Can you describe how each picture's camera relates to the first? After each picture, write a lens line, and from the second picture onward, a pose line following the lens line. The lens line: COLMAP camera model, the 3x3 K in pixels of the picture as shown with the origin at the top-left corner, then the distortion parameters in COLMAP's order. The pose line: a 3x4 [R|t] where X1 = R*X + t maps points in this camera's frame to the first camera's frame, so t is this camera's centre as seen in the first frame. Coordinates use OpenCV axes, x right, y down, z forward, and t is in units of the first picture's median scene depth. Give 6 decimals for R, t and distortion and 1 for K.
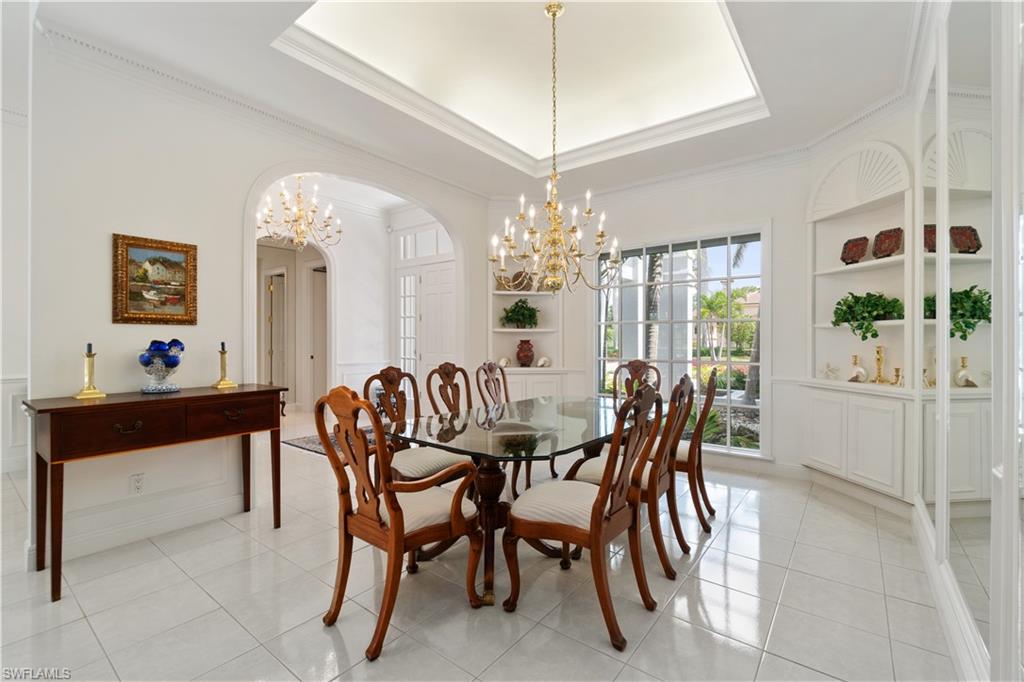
lens RADIAL K [[445.0, 0, 507.0], [0, 445.0, 342.9], [0, 0, 1]] dist [-0.001075, -0.000093]
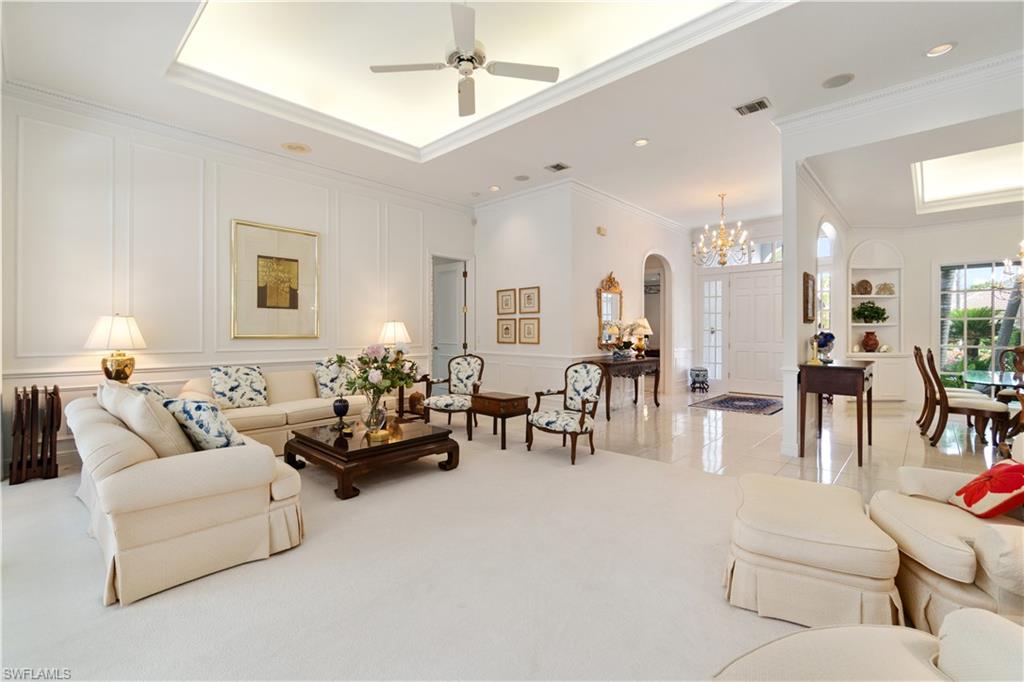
lens RADIAL K [[445.0, 0, 516.4], [0, 445.0, 332.3], [0, 0, 1]] dist [-0.001075, -0.000093]
pose [[0.996576, -0.003302, -0.082615, -0.886742], [0.003238, 0.999994, -0.000901, -0.007549], [0.082618, 0.000630, 0.996581, -0.391342]]
